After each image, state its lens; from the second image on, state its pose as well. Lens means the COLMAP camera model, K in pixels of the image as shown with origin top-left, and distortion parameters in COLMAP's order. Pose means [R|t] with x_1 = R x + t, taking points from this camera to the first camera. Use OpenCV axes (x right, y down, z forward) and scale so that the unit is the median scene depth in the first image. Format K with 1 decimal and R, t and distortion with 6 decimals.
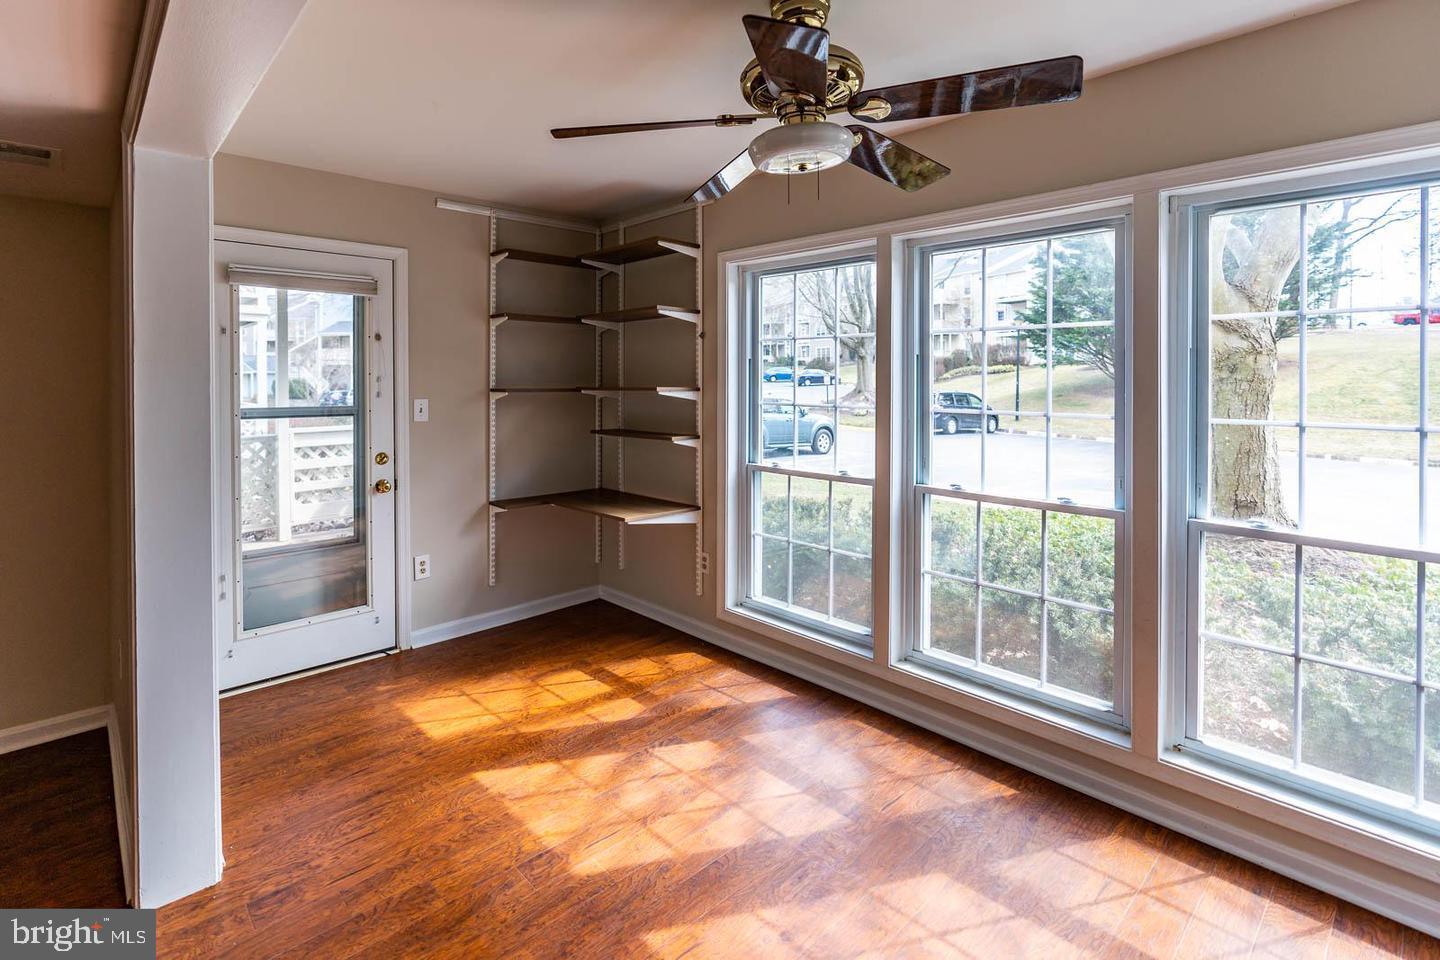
lens RADIAL K [[688.8, 0, 720.4], [0, 688.8, 379.0], [0, 0, 1]] dist [-0.004208, 0.001109]
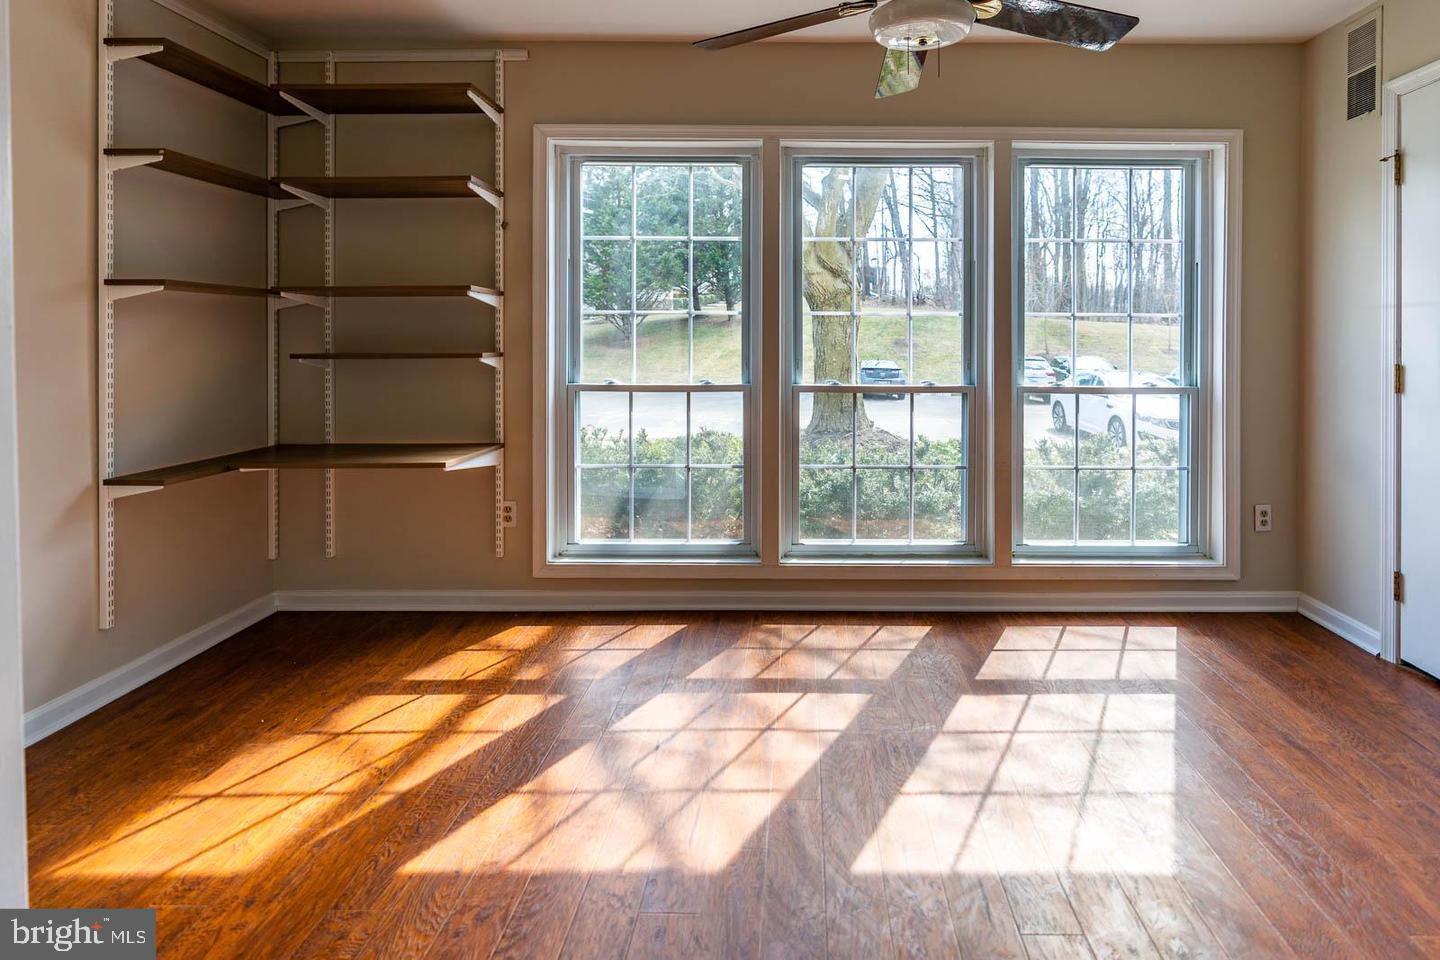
lens RADIAL K [[714.5, 0, 752.9], [0, 714.5, 345.8], [0, 0, 1]] dist [-0.004317, -0.000059]
pose [[0.691613, -0.001606, 0.722267, -0.420223], [-0.000837, 0.999995, 0.003025, 0.071568], [-0.722268, -0.002696, 0.691608, 0.232226]]
